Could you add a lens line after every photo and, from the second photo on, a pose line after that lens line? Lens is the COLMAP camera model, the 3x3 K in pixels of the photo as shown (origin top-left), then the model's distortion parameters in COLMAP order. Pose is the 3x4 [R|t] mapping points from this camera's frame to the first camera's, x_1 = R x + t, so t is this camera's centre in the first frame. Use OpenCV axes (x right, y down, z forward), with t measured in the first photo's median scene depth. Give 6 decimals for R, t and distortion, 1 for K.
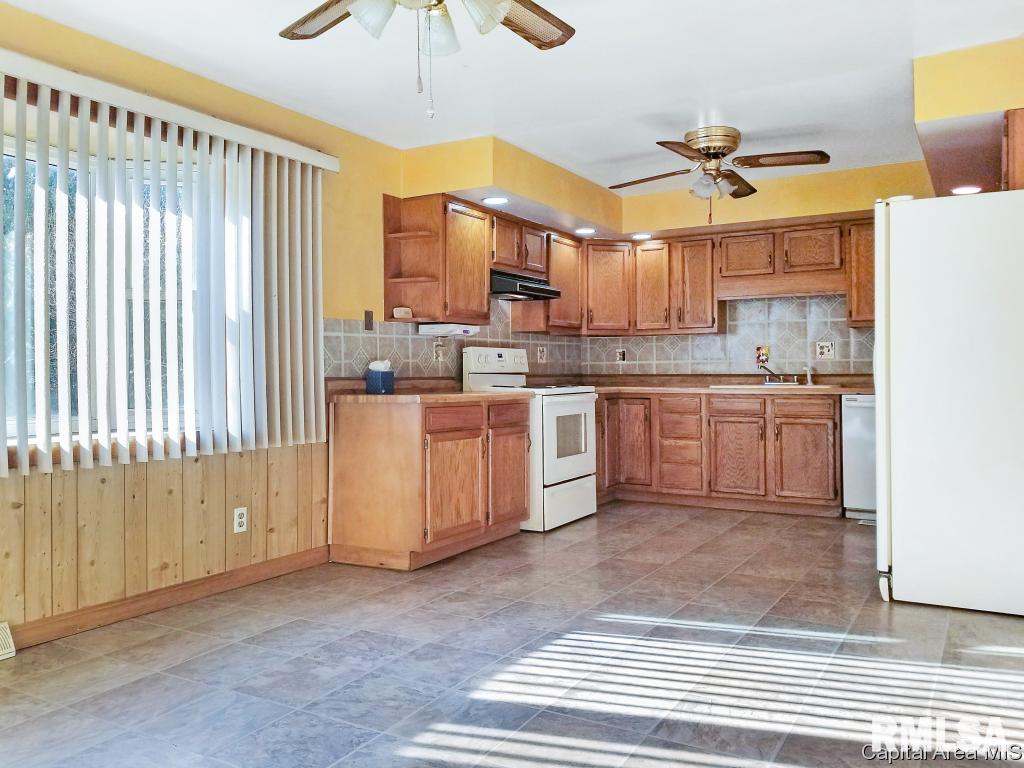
lens RADIAL K [[799.6, 0, 514.1], [0, 799.6, 372.5], [0, 0, 1]] dist [0.044432, -0.004819]
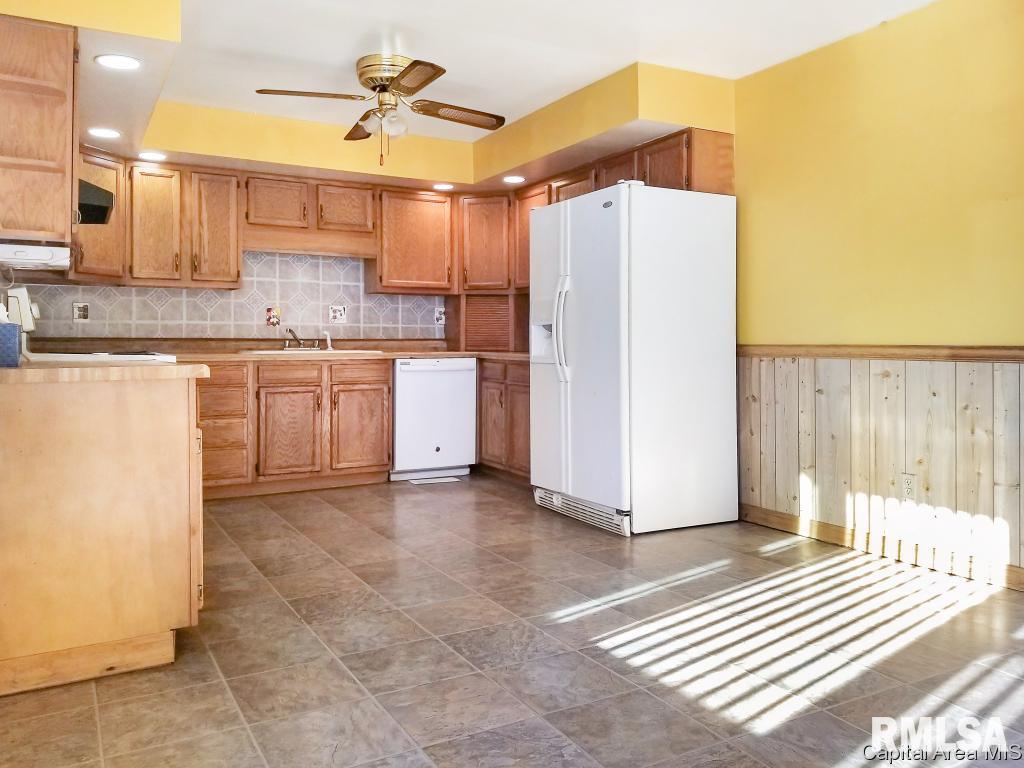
lens RADIAL K [[814.4, 0, 496.5], [0, 814.4, 350.9], [0, 0, 1]] dist [0.119527, -0.219398]
pose [[0.516622, -0.003533, 0.856206, -0.374998], [-0.003132, 0.999977, 0.006016, 0.010343], [-0.856208, -0.005789, 0.516599, 0.345148]]
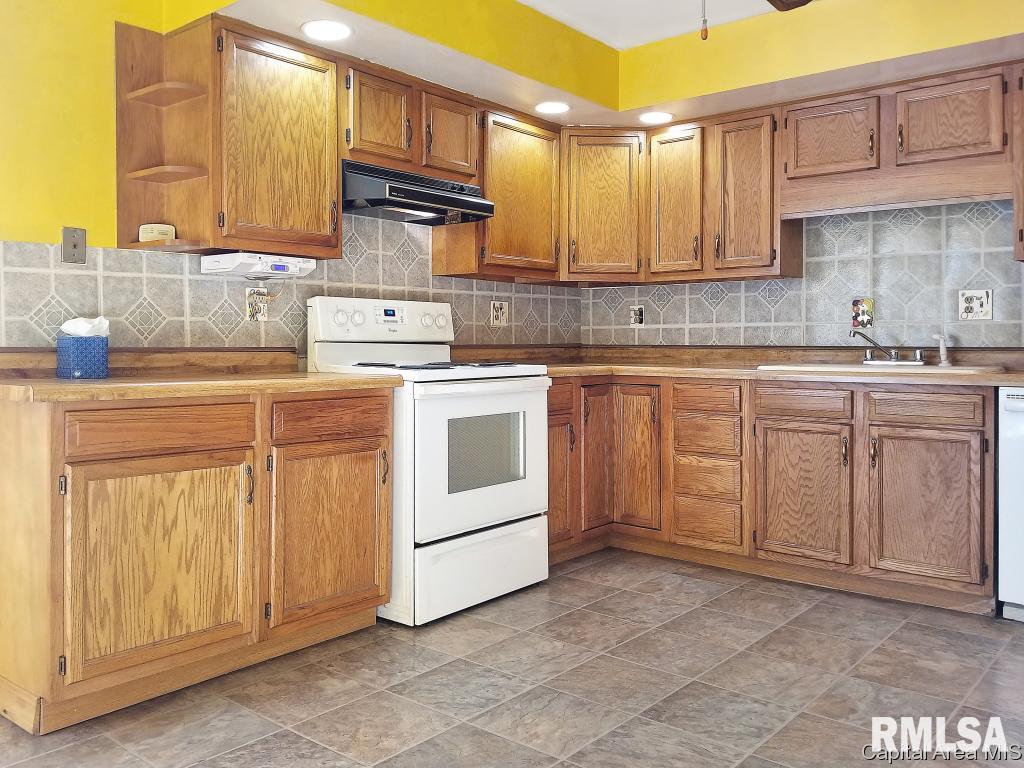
lens RADIAL K [[851.0, 0, 511.9], [0, 851.0, 353.4], [0, 0, 1]] dist [0.069904, -0.107191]
pose [[0.986272, 0.008789, -0.164898, 0.175592], [-0.006320, 0.999860, 0.015487, -0.000876], [0.165011, -0.014232, 0.986189, 0.372613]]
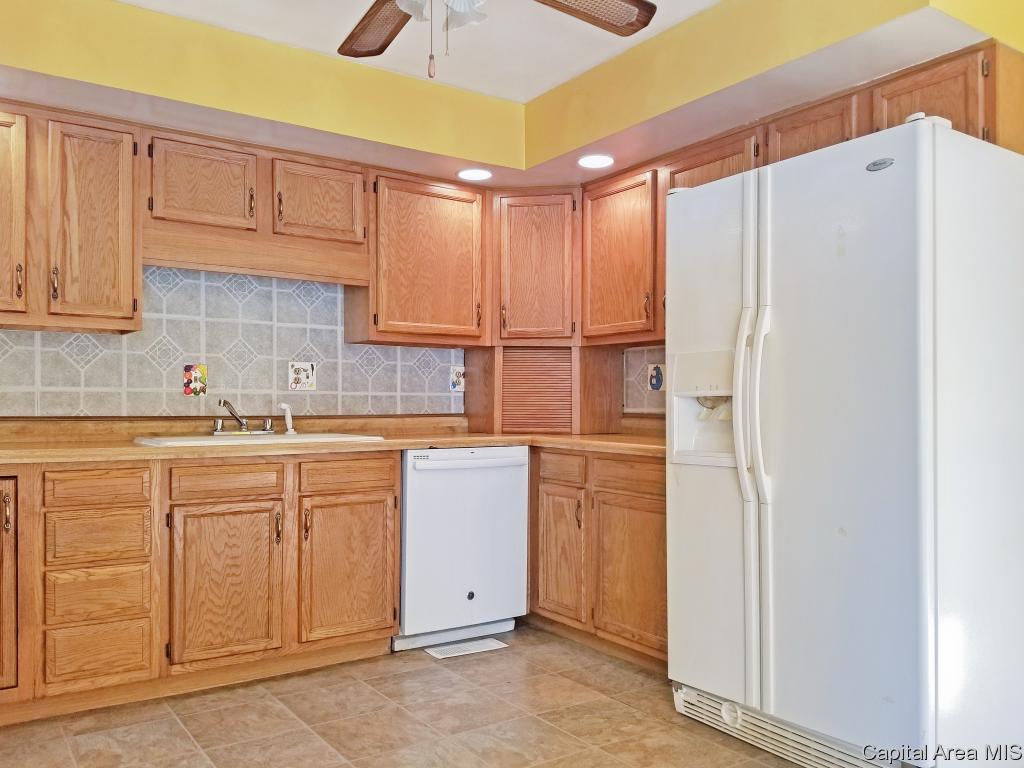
lens RADIAL K [[853.9, 0, 517.0], [0, 853.9, 409.6], [0, 0, 1]] dist [0.081391, -0.125040]
pose [[0.422100, 0.001537, 0.906548, -0.133108], [-0.003599, 0.999994, -0.000020, -0.003125], [-0.906542, -0.003254, 0.422103, 0.613561]]
